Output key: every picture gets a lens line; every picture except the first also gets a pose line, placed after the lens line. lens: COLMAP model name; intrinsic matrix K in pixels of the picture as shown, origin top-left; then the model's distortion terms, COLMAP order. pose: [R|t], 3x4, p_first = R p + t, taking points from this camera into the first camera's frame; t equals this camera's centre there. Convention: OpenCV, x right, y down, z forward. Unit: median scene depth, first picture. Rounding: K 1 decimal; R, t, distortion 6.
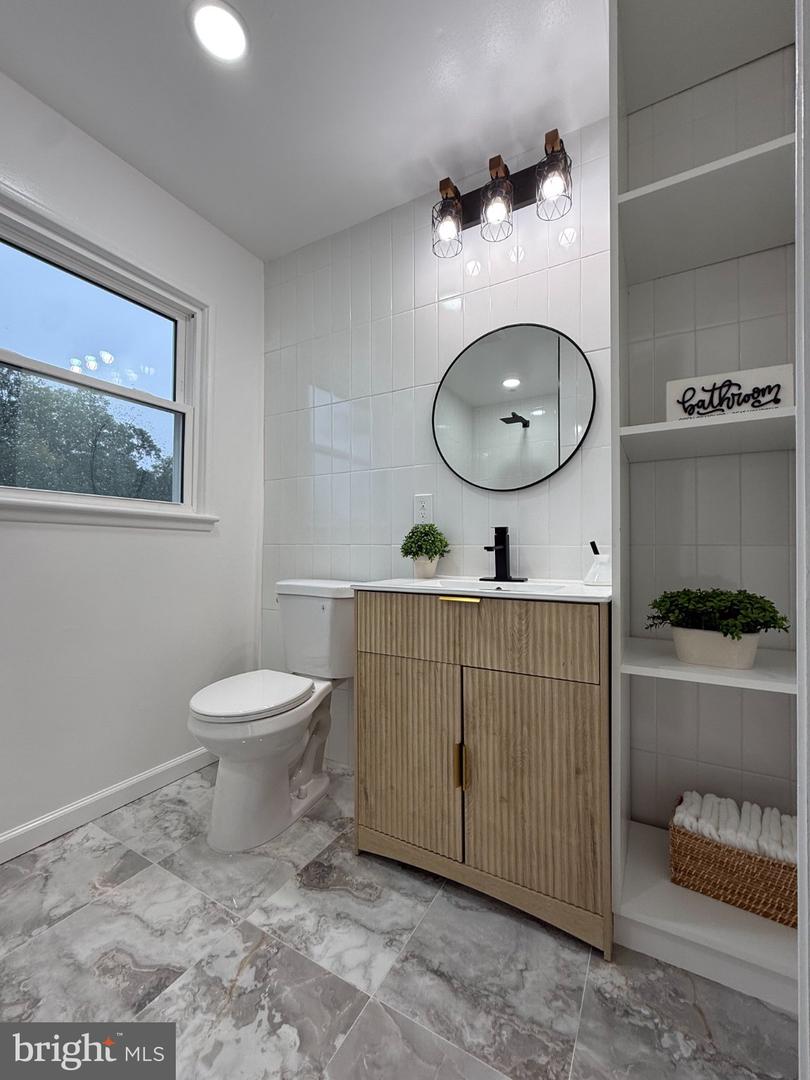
lens RADIAL K [[445.9, 0, 403.4], [0, 445.9, 539.2], [0, 0, 1]] dist [-0.000061, 0.000267]
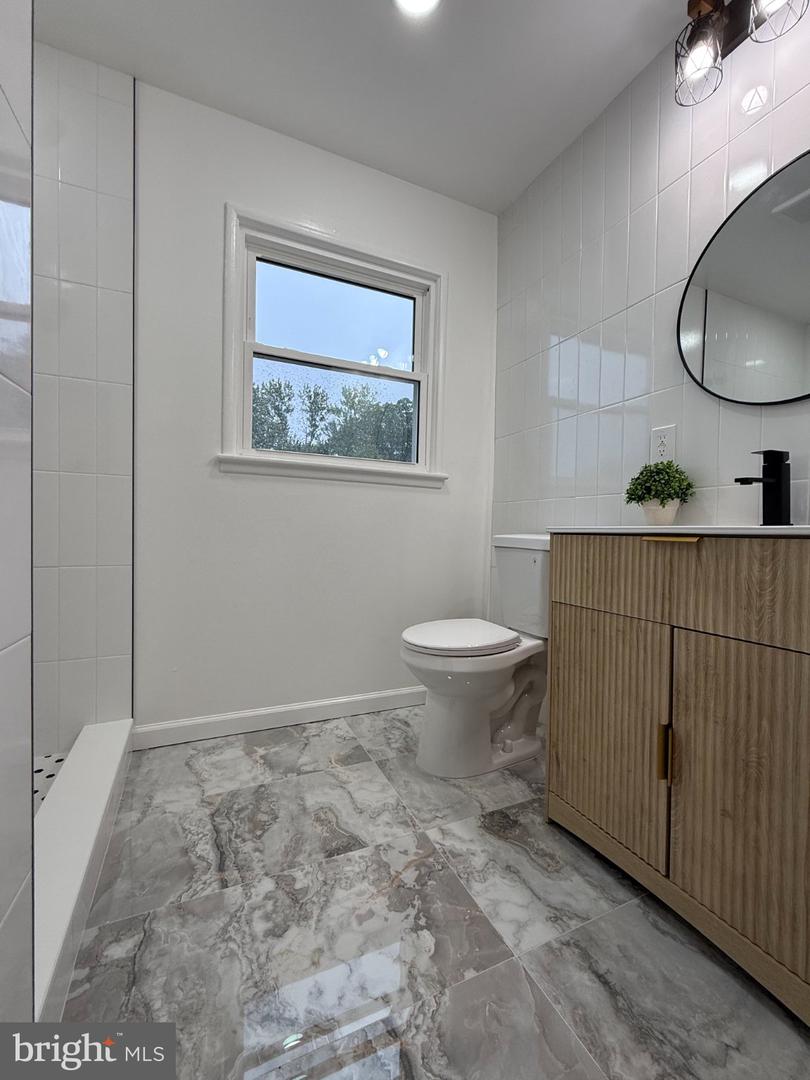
lens RADIAL K [[445.9, 0, 403.4], [0, 445.9, 539.2], [0, 0, 1]] dist [-0.000061, 0.000267]
pose [[0.813430, 0.023542, -0.581186, 0.192245], [-0.004709, 0.999414, 0.033892, 0.108090], [0.581644, -0.024832, 0.813064, 0.109904]]
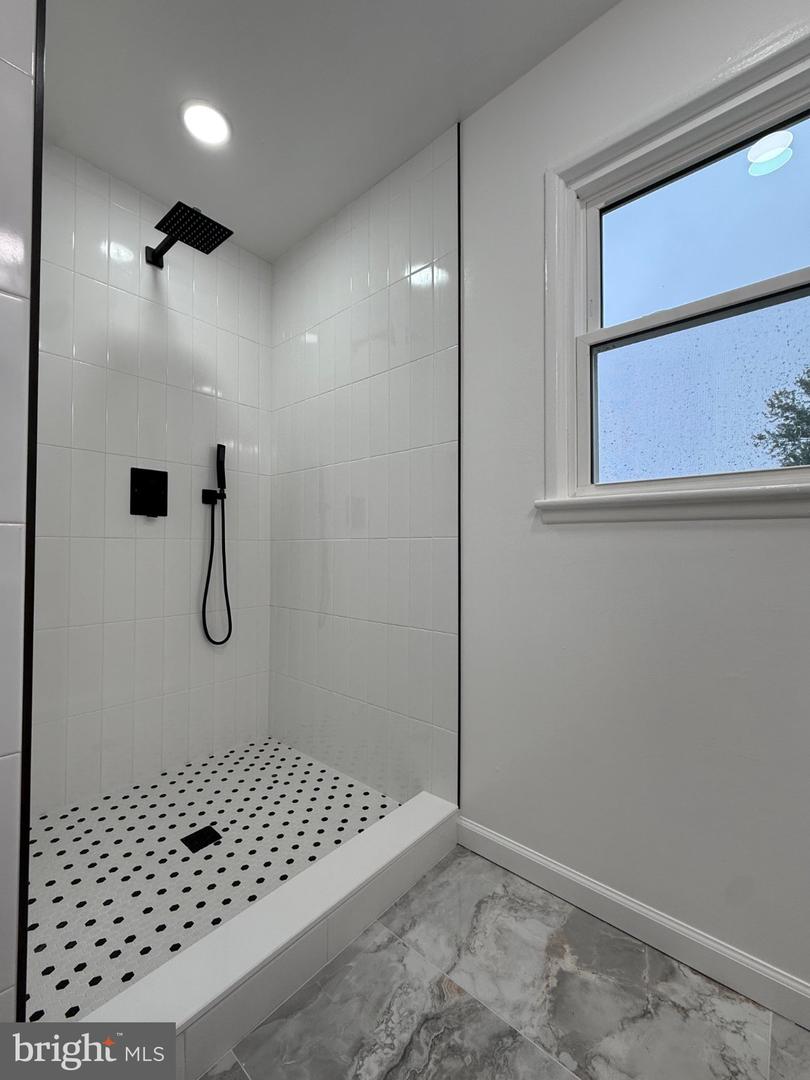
lens RADIAL K [[445.9, 0, 403.4], [0, 445.9, 539.2], [0, 0, 1]] dist [-0.000061, 0.000267]
pose [[-0.201024, -0.021204, -0.979357, 0.000393], [0.016227, 0.999556, -0.024973, 0.005985], [0.979452, -0.020912, -0.200591, 0.792768]]
